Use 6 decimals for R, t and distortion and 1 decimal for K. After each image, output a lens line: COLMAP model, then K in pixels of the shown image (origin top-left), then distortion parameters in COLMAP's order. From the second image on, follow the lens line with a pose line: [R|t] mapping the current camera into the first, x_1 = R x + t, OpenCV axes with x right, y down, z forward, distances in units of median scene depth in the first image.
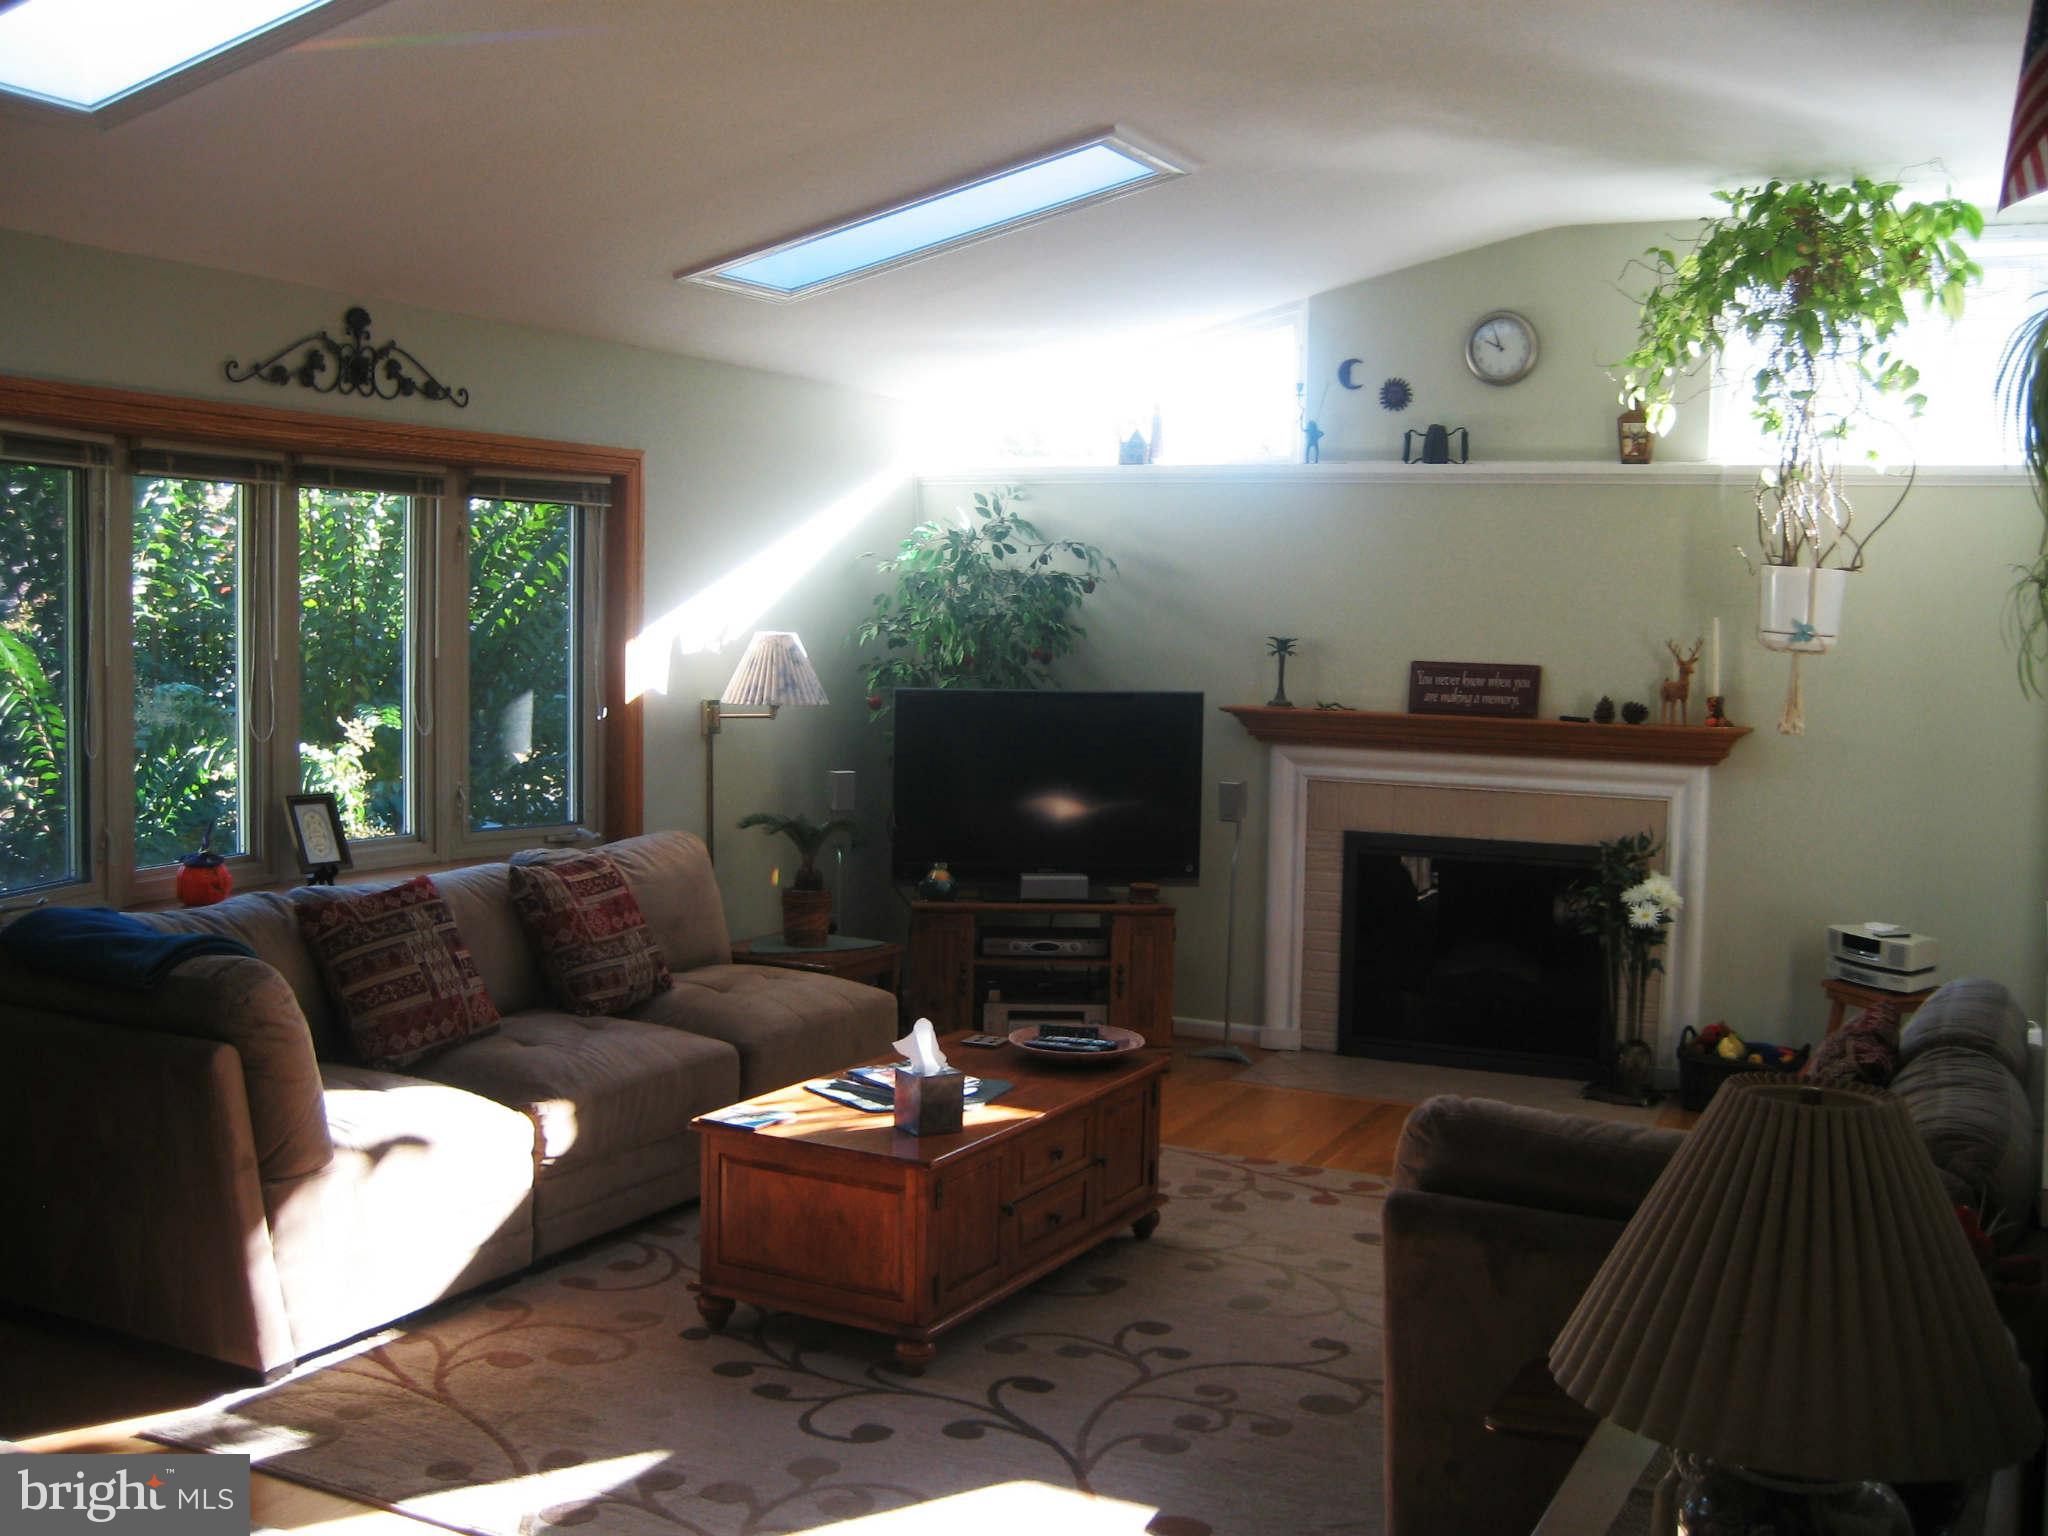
lens RADIAL K [[2128.9, 0, 1023.6], [0, 2128.9, 766.8], [0, 0, 1]] dist [-0.095376, 0.000000]
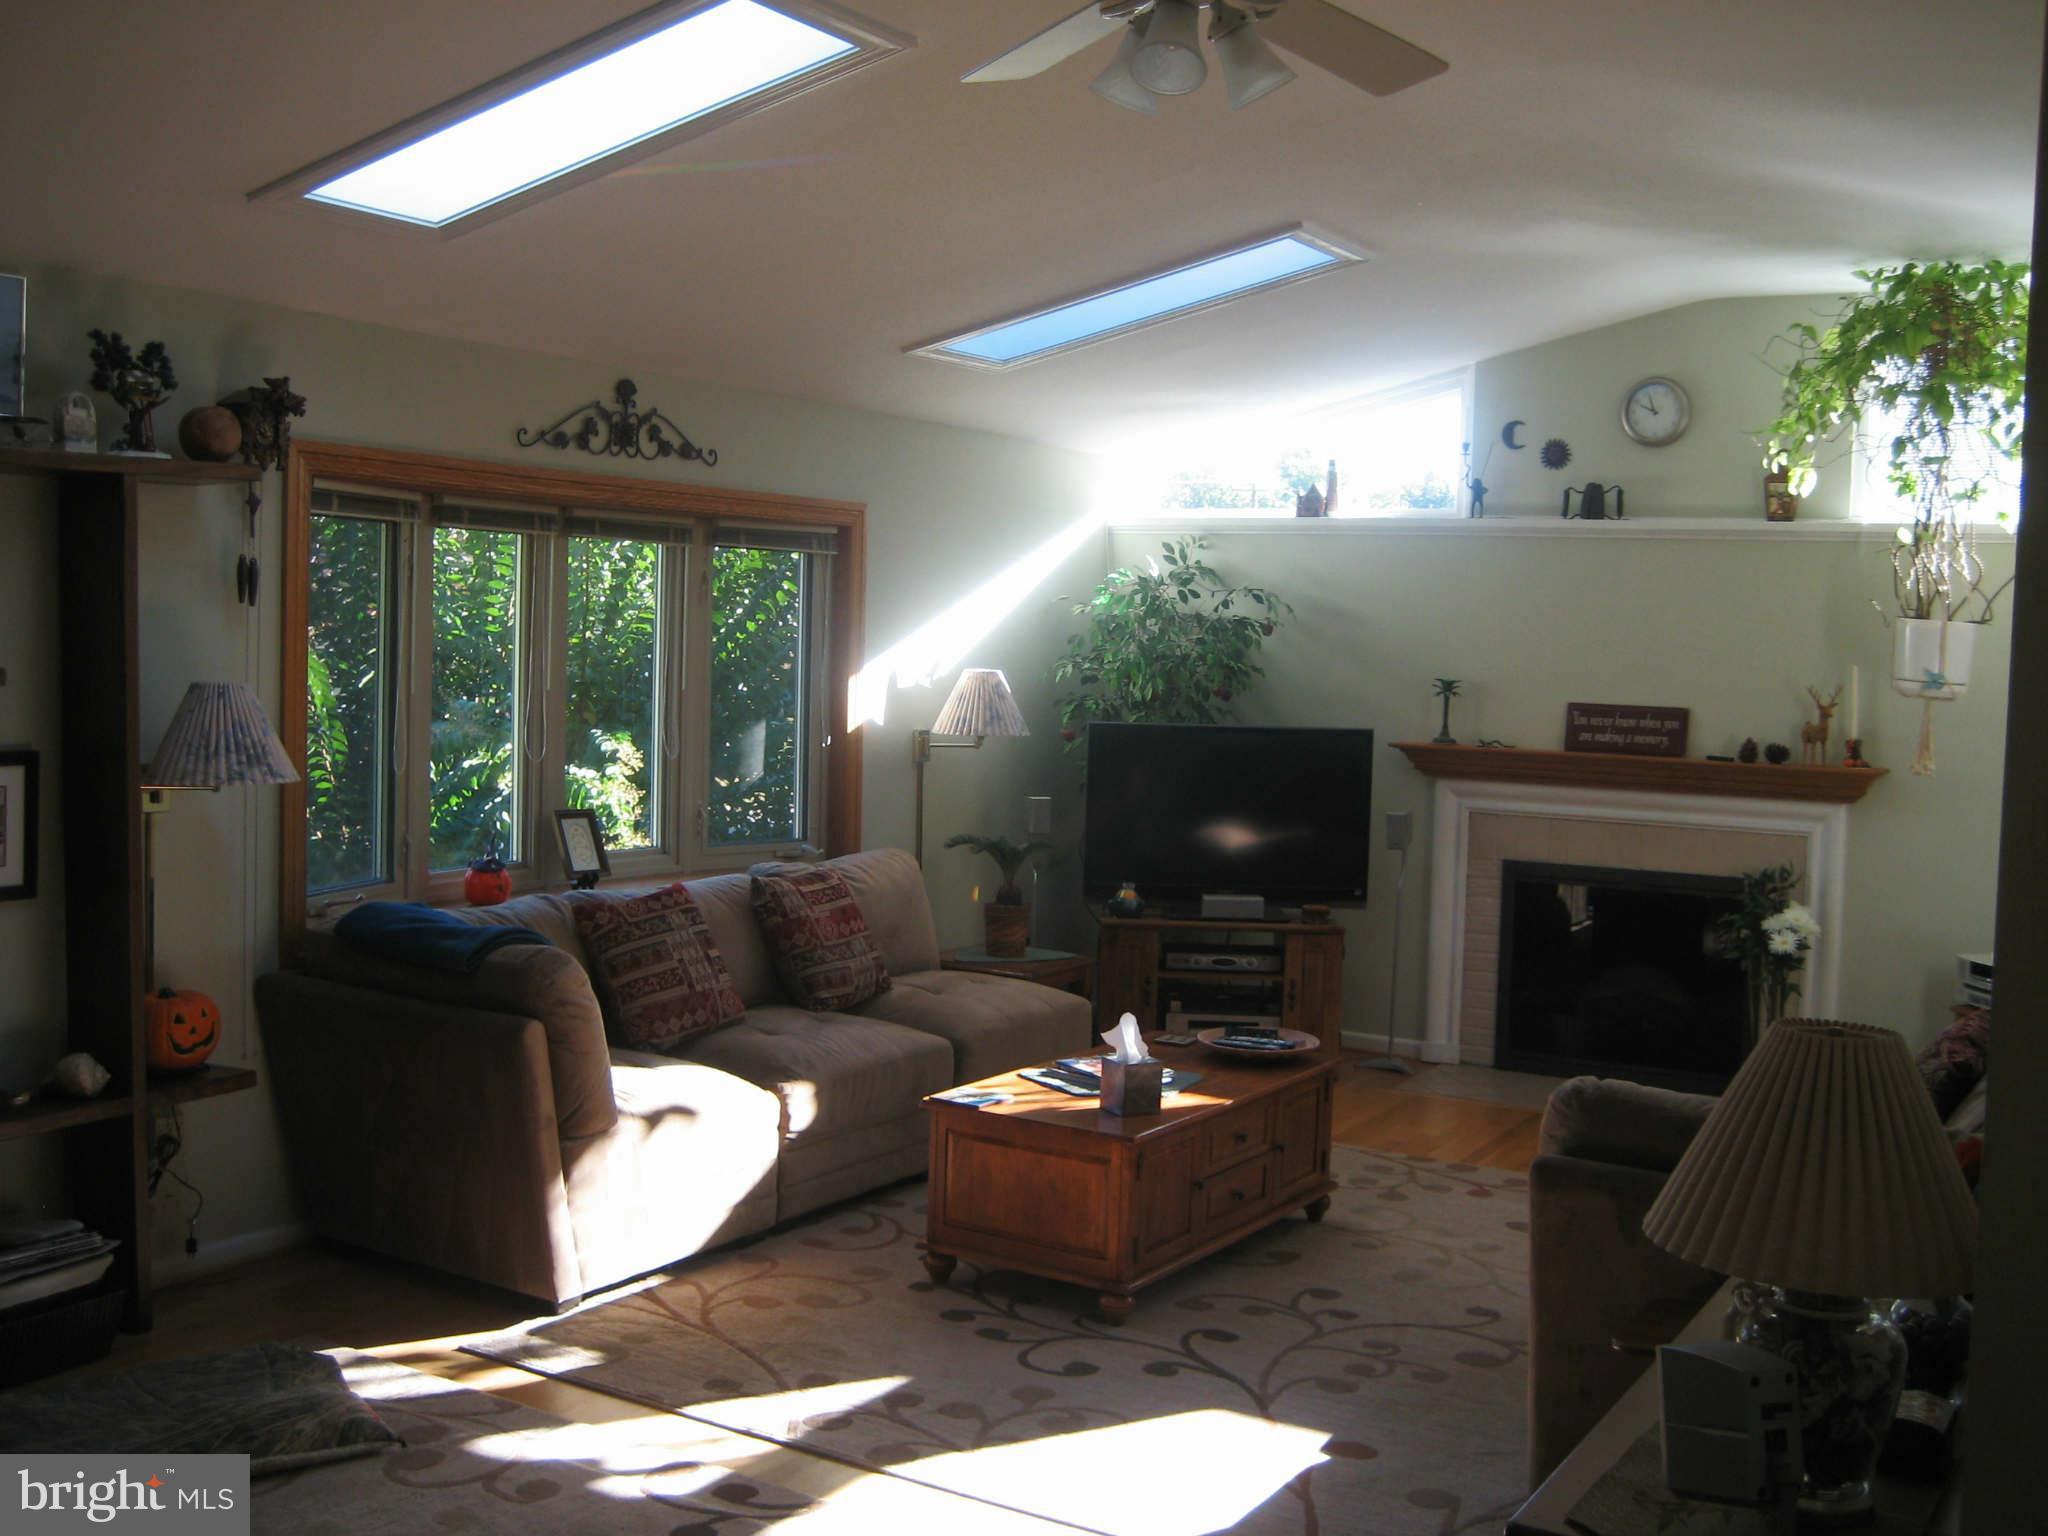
lens RADIAL K [[2128.9, 0, 1031.0], [0, 2128.9, 764.8], [0, 0, 1]] dist [-0.095376, 0.000000]
pose [[0.997380, 0.014167, -0.070946, -0.014484], [-0.015260, 0.999773, -0.014893, 0.002131], [0.070719, 0.015936, 0.997369, -0.105214]]
